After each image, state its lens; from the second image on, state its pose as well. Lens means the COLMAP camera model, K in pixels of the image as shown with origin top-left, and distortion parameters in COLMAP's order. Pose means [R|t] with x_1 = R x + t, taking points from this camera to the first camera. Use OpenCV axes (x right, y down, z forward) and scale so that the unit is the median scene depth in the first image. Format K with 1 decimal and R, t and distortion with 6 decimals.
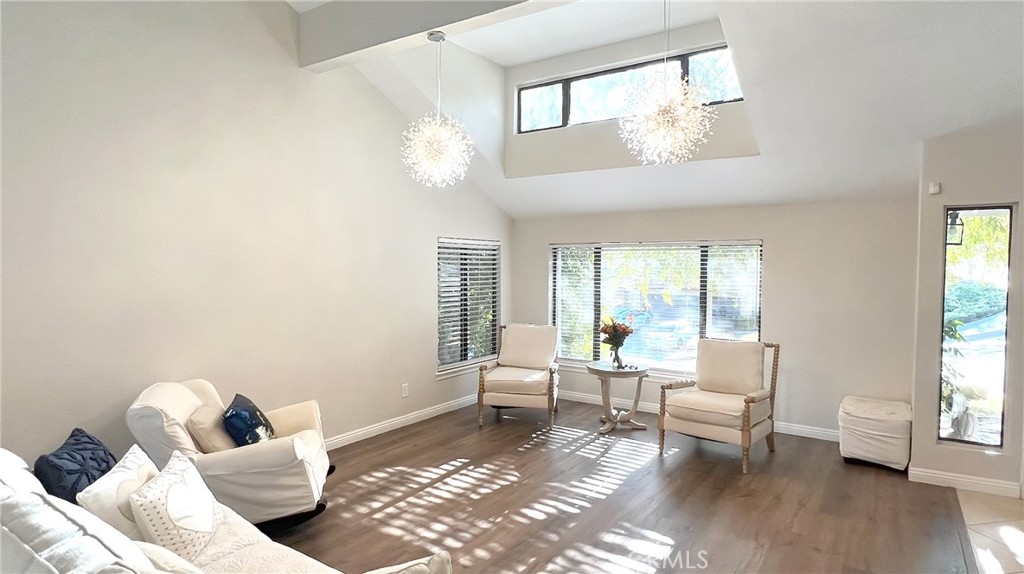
lens RADIAL K [[582.4, 0, 512.0], [0, 582.4, 287.0], [0, 0, 1]] dist [-0.000705, 0.000030]
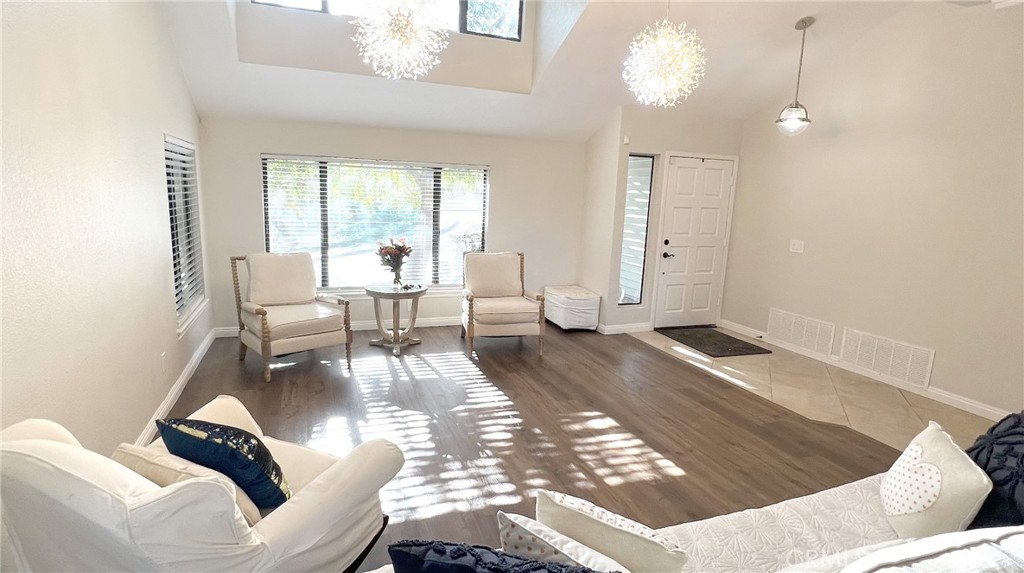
lens RADIAL K [[540.3, 0, 512.1], [0, 540.3, 294.1], [0, 0, 1]] dist [0.000130, 0.000008]
pose [[0.569719, -0.137995, 0.810172, -0.560810], [-0.004941, 0.985209, 0.171284, -0.015347], [-0.821825, -0.101586, 0.560610, 0.388619]]
